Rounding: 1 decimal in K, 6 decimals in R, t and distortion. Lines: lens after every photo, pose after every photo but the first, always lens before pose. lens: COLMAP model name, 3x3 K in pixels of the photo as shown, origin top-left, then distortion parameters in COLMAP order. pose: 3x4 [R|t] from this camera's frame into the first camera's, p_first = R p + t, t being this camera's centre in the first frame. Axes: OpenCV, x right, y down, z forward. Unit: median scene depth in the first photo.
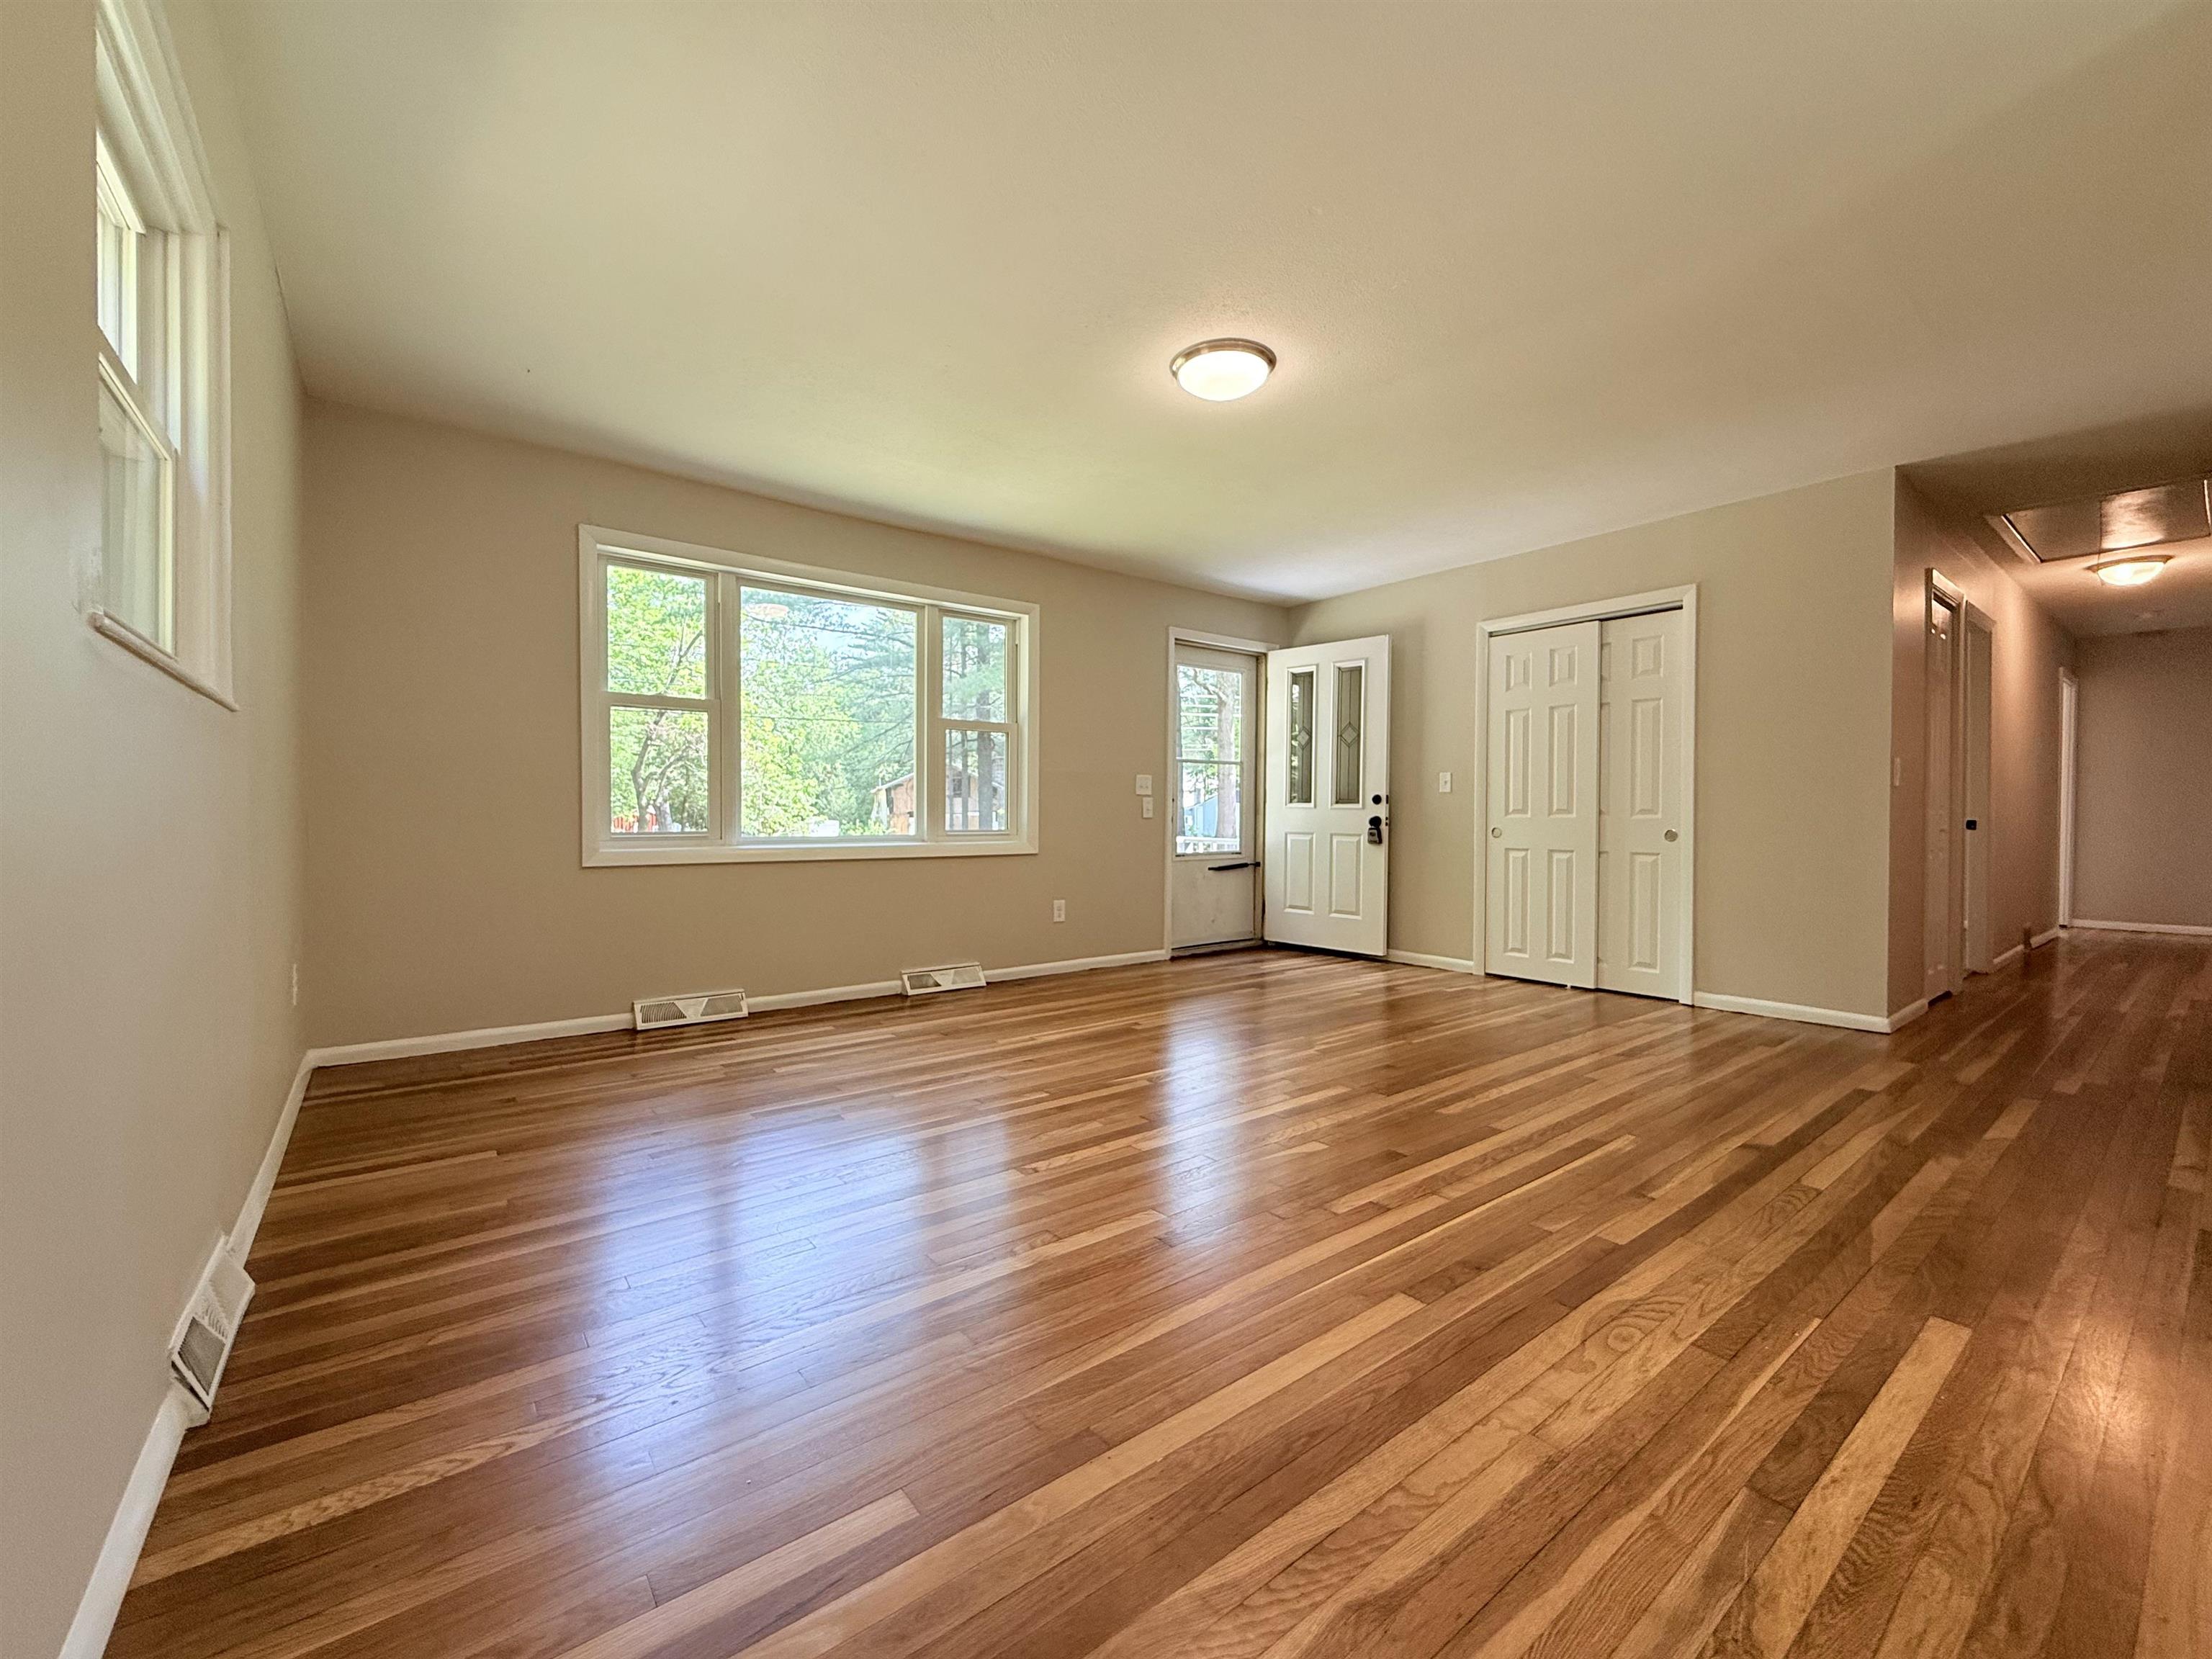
lens RADIAL K [[888.4, 0, 1098.2], [0, 888.4, 825.7], [0, 0, 1]] dist [-0.001082, -0.000284]
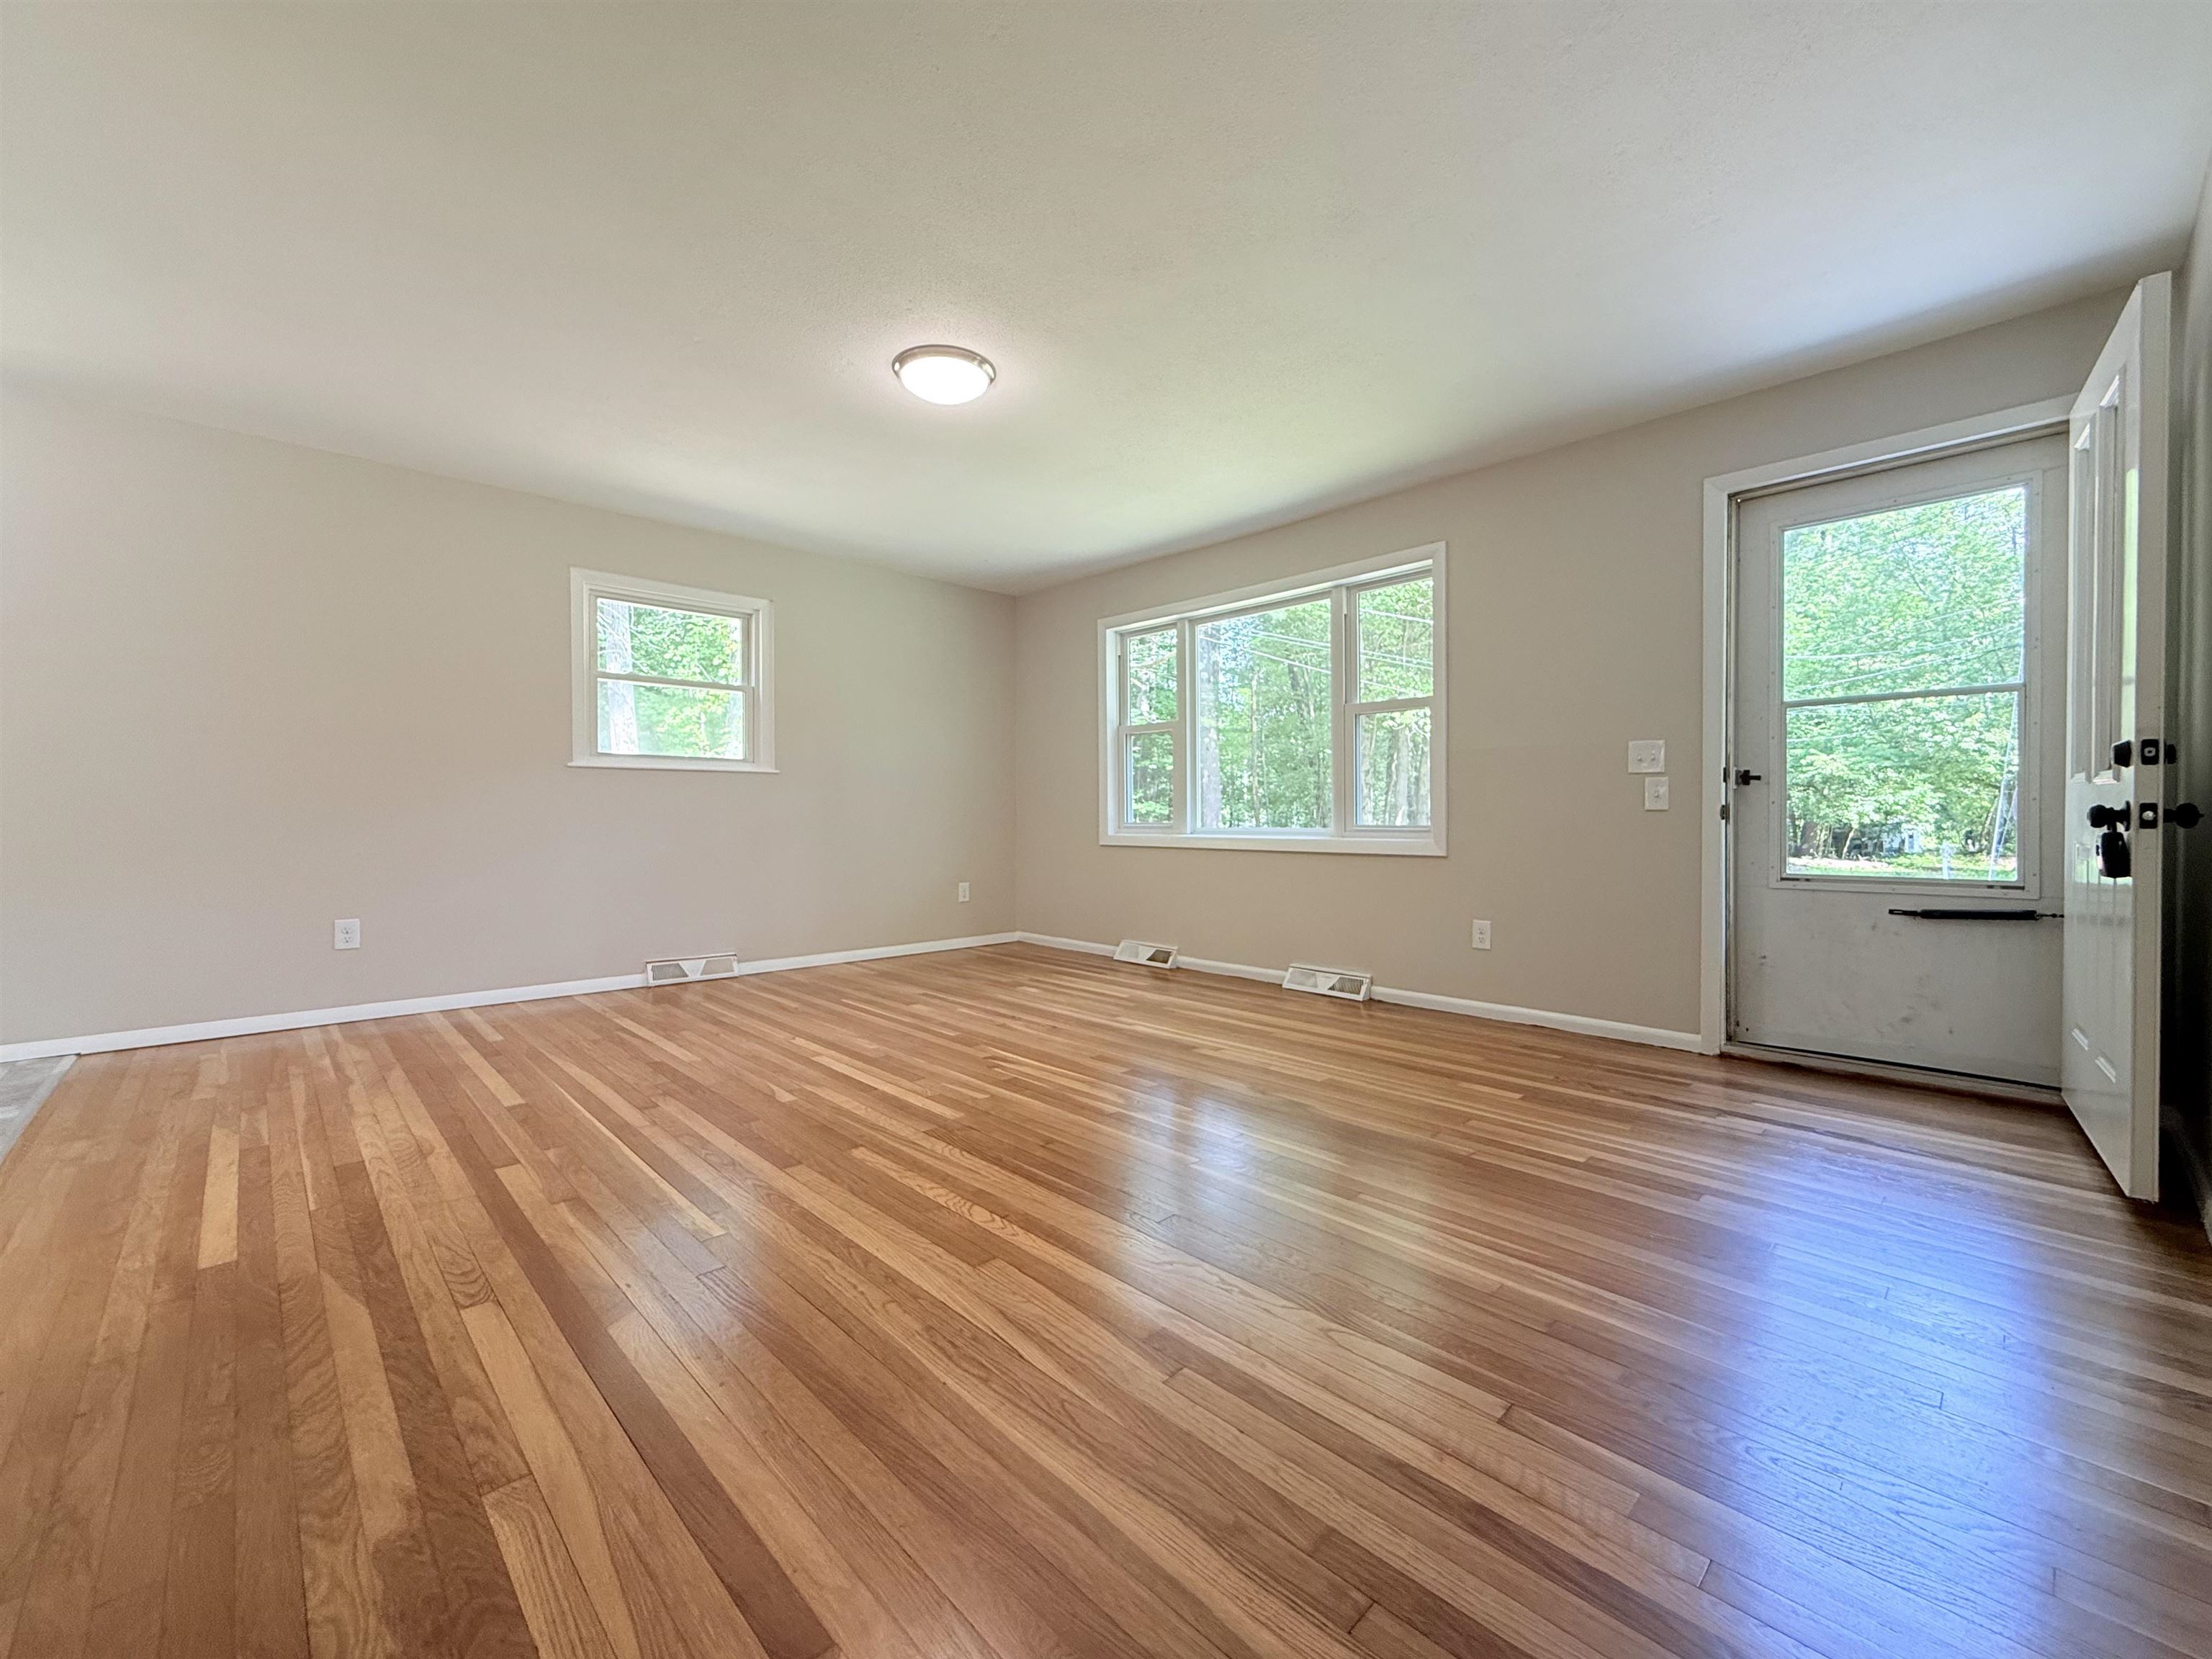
lens RADIAL K [[888.4, 0, 1109.4], [0, 888.4, 823.8], [0, 0, 1]] dist [-0.001082, -0.000284]
pose [[0.121955, 0.008061, -0.992503, 1.272257], [-0.009834, 0.999928, 0.006913, 0.000022], [0.992487, 0.008918, 0.122025, 1.140871]]
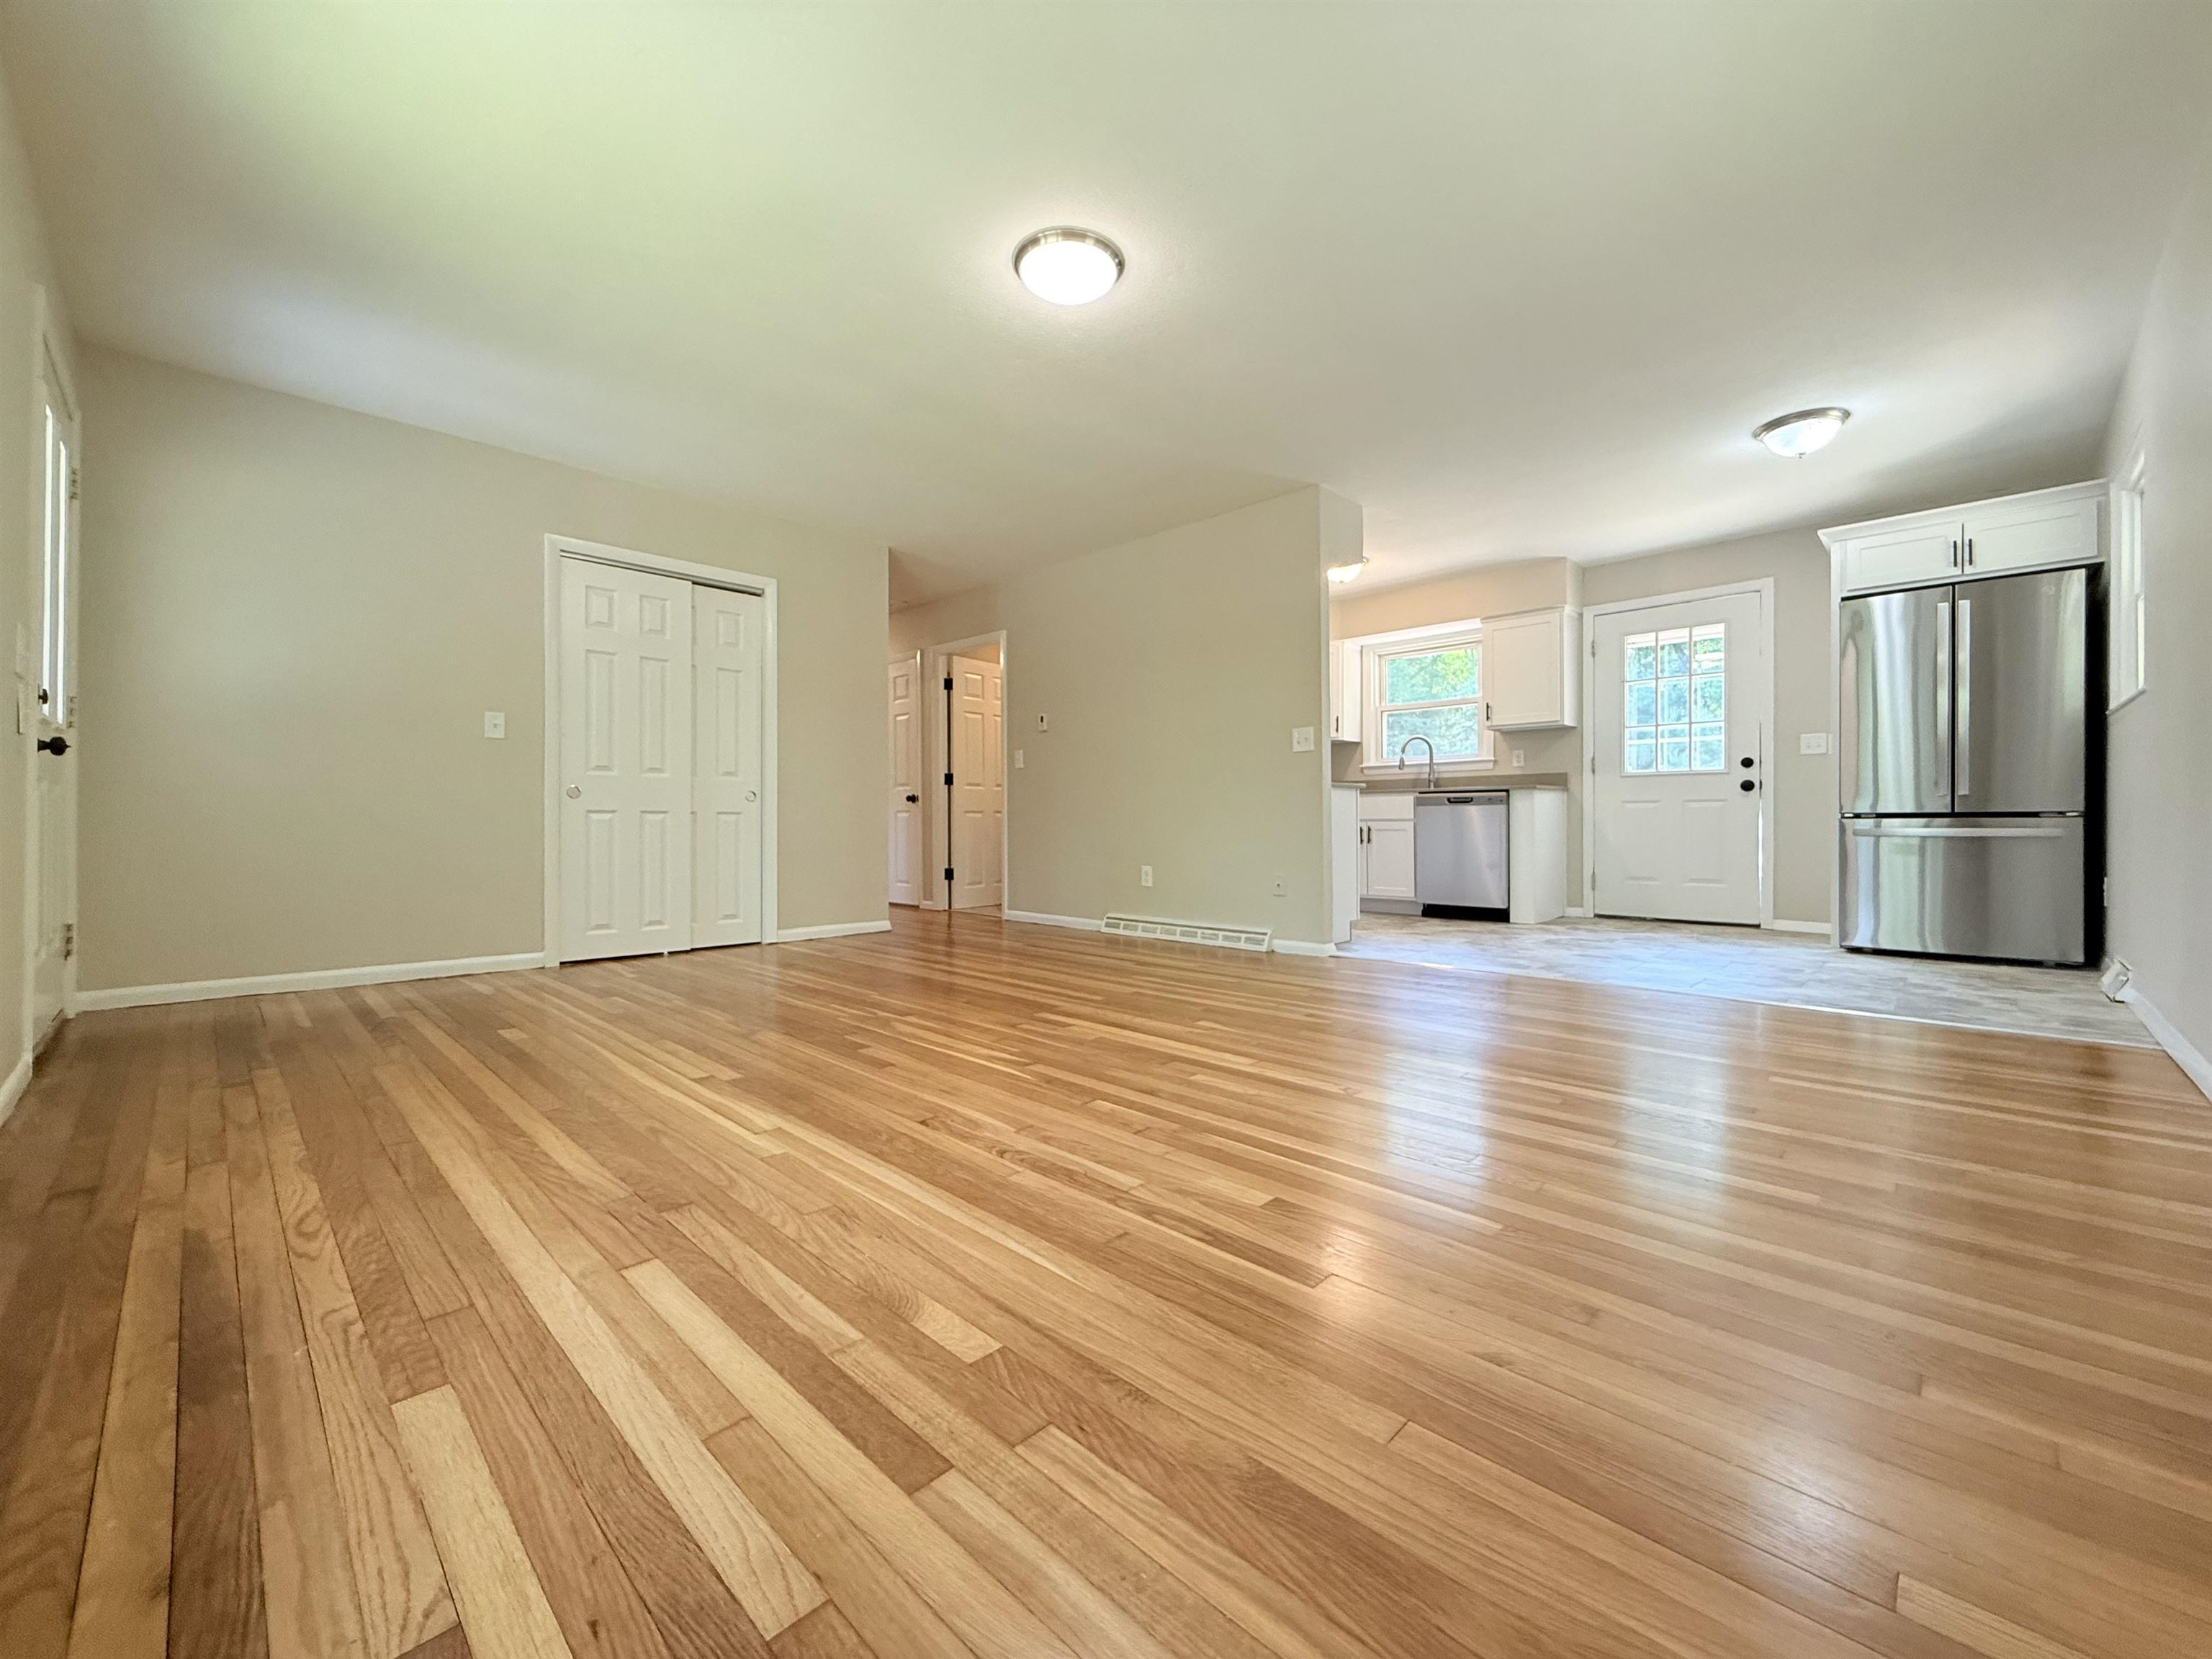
lens RADIAL K [[888.4, 0, 1106.6], [0, 888.4, 824.2], [0, 0, 1]] dist [-0.001082, -0.000284]
pose [[-0.145170, -0.001962, 0.989405, -0.841207], [0.008504, 0.999959, 0.003231, 0.074602], [-0.989370, 0.008883, -0.145148, 1.173416]]
